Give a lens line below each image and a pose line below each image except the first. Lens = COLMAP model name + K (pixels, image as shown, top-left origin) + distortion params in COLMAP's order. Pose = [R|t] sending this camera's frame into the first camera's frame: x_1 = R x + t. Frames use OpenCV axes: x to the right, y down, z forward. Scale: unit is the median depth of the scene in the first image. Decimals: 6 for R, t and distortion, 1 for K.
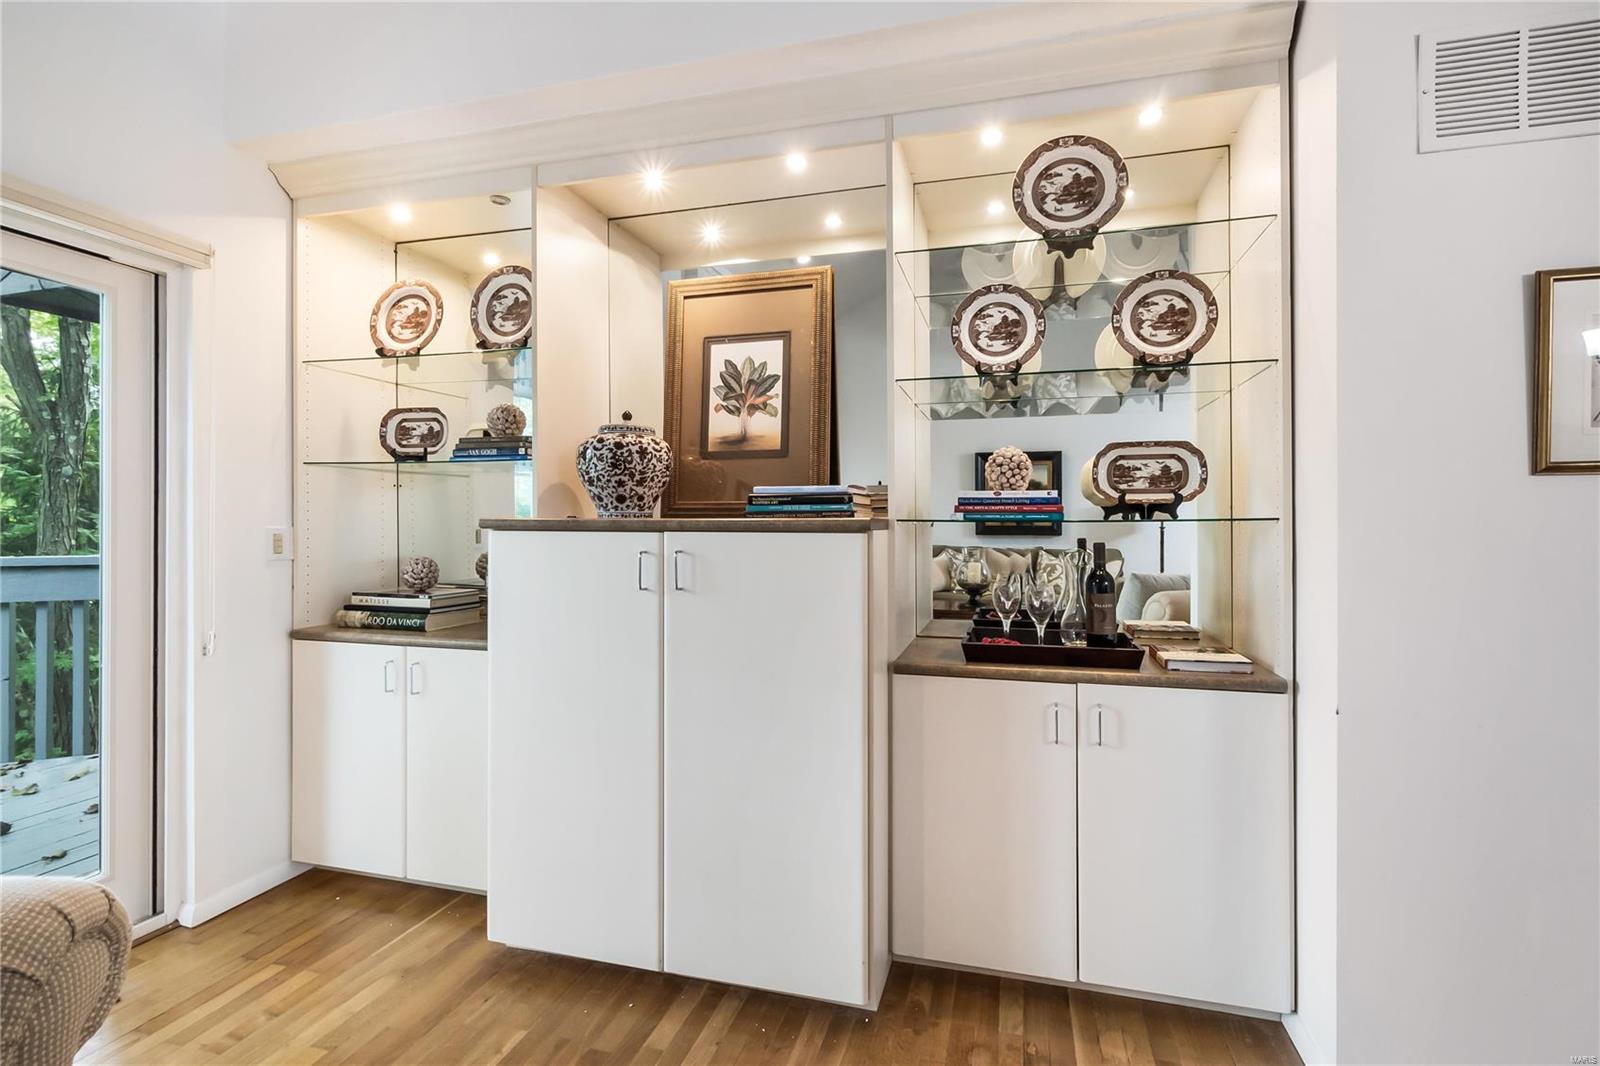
lens RADIAL K [[742.7, 0, 804.4], [0, 742.7, 526.8], [0, 0, 1]] dist [0.001738, 0.000089]
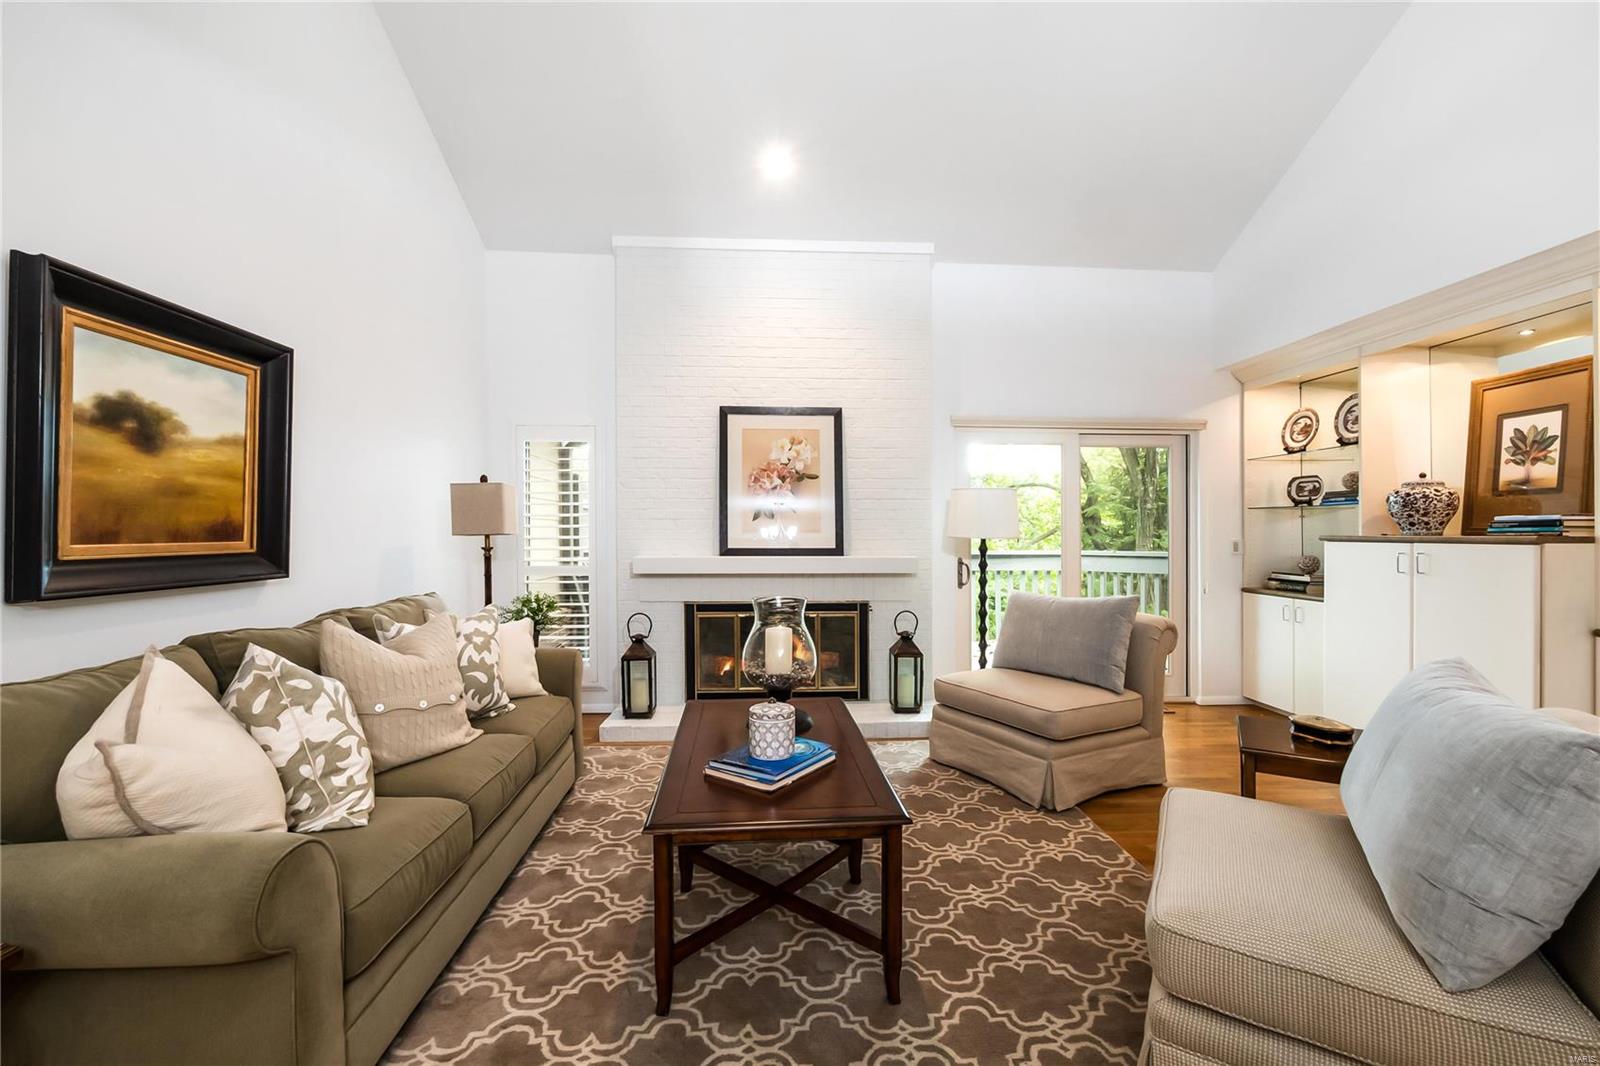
lens RADIAL K [[674.6, 0, 797.5], [0, 674.6, 529.9], [0, 0, 1]] dist [-0.000704, -0.000154]
pose [[0.313764, -0.007812, -0.949469, 0.730580], [0.000099, 0.999966, -0.008195, -0.009953], [0.949501, 0.002478, 0.313755, -0.798257]]
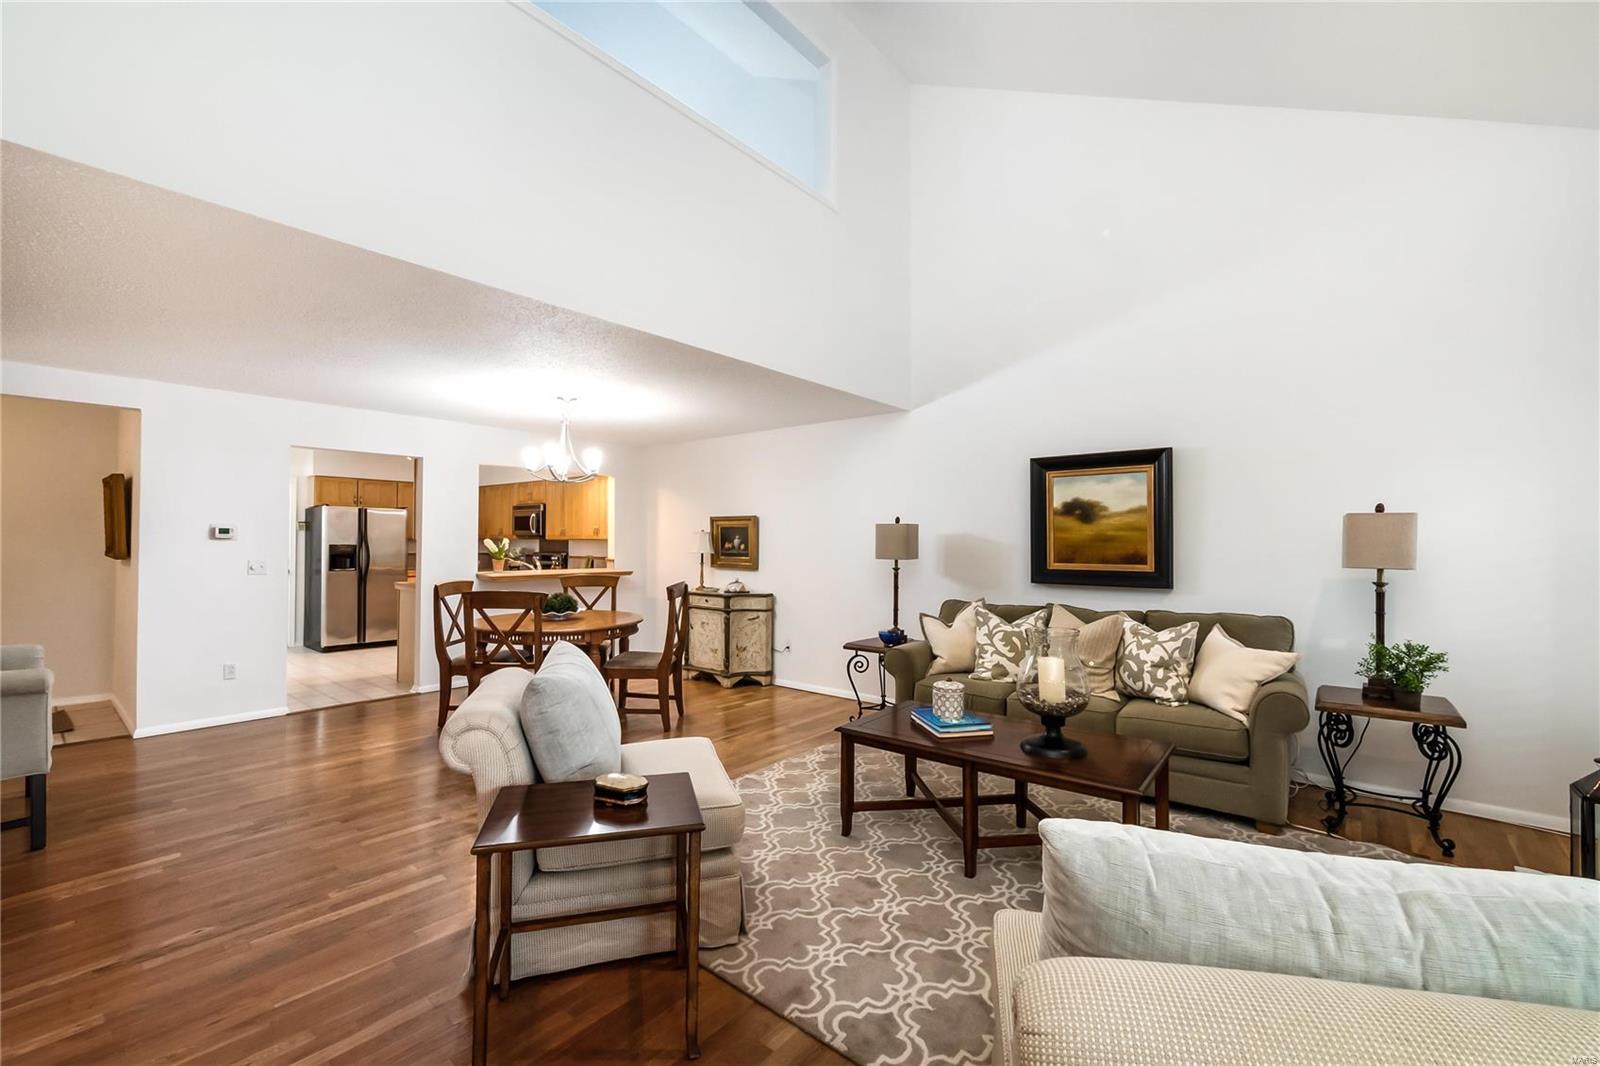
lens RADIAL K [[661.4, 0, 804.8], [0, 661.4, 537.5], [0, 0, 1]] dist [0.000638, 0.000116]
pose [[-0.912441, -0.005152, 0.409175, -0.341575], [-0.008122, 0.999952, -0.005521, -0.056042], [-0.409127, -0.008360, -0.912439, 0.660403]]
